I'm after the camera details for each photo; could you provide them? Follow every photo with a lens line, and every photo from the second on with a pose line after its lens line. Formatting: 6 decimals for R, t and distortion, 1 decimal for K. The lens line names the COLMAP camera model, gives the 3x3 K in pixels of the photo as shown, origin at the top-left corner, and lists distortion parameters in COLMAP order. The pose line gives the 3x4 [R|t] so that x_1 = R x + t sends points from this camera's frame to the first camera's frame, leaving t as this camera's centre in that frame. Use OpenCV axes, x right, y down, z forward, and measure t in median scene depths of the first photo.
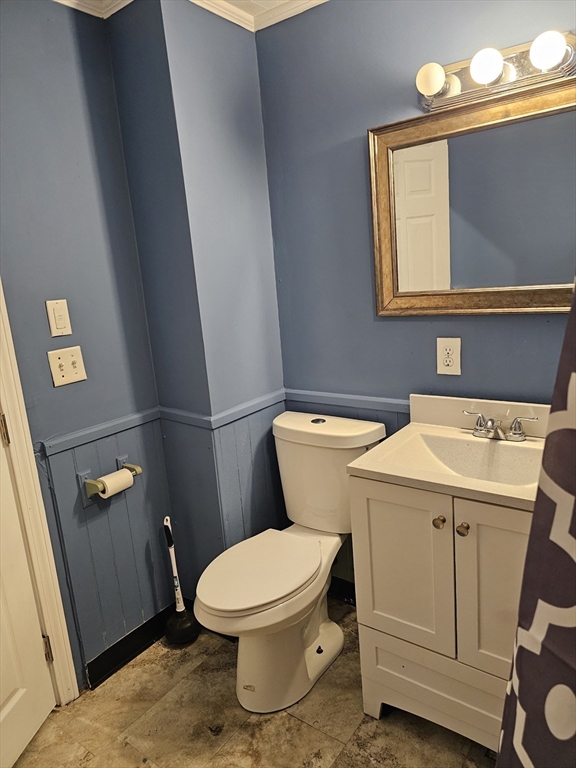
lens RADIAL K [[521.2, 0, 287.8], [0, 521.2, 388.6], [0, 0, 1]] dist [0.048363, -0.031012]
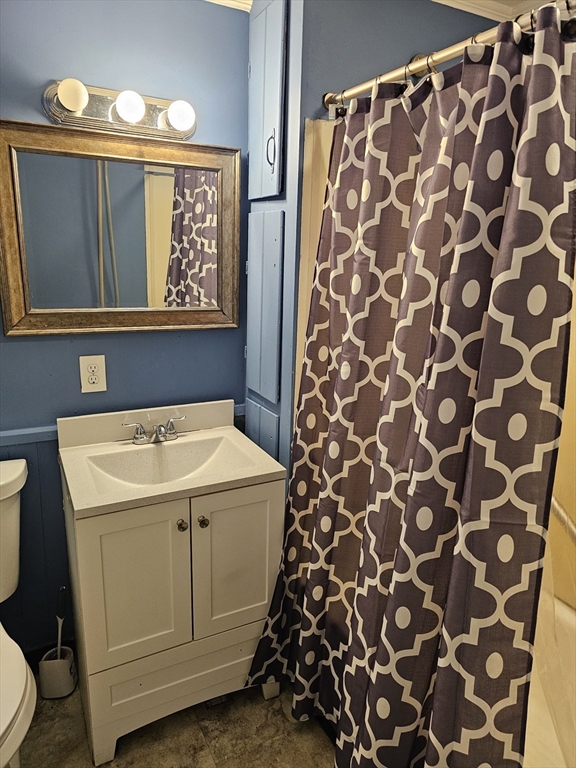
lens RADIAL K [[521.2, 0, 288.6], [0, 521.2, 384.3], [0, 0, 1]] dist [0.048363, -0.031012]
pose [[0.445421, -0.132322, 0.885489, -0.447111], [0.134096, 0.987722, 0.080146, -0.077566], [-0.885222, 0.083042, 0.457696, 0.227411]]
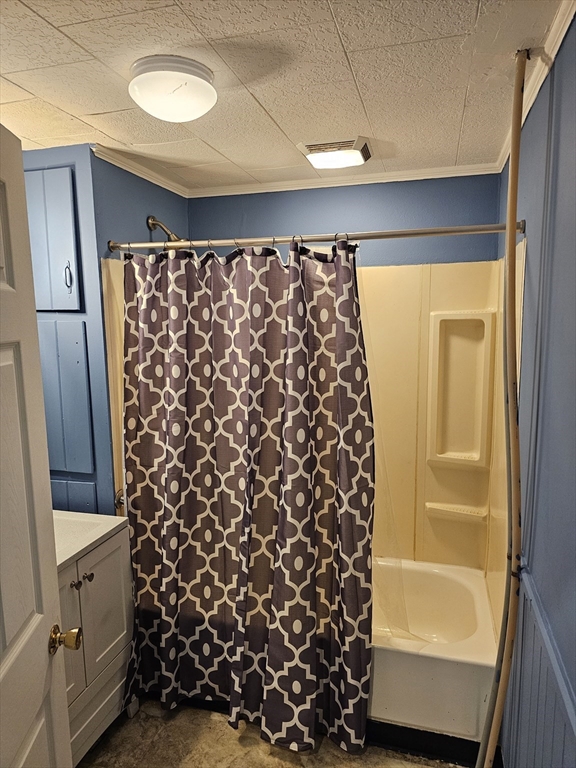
lens RADIAL K [[521.2, 0, 284.9], [0, 521.2, 384.2], [0, 0, 1]] dist [0.048363, -0.031012]
pose [[-0.315917, -0.055977, 0.947134, -0.905916], [0.247361, 0.958875, 0.139178, -0.234304], [-0.915974, 0.278252, -0.289079, 0.627979]]
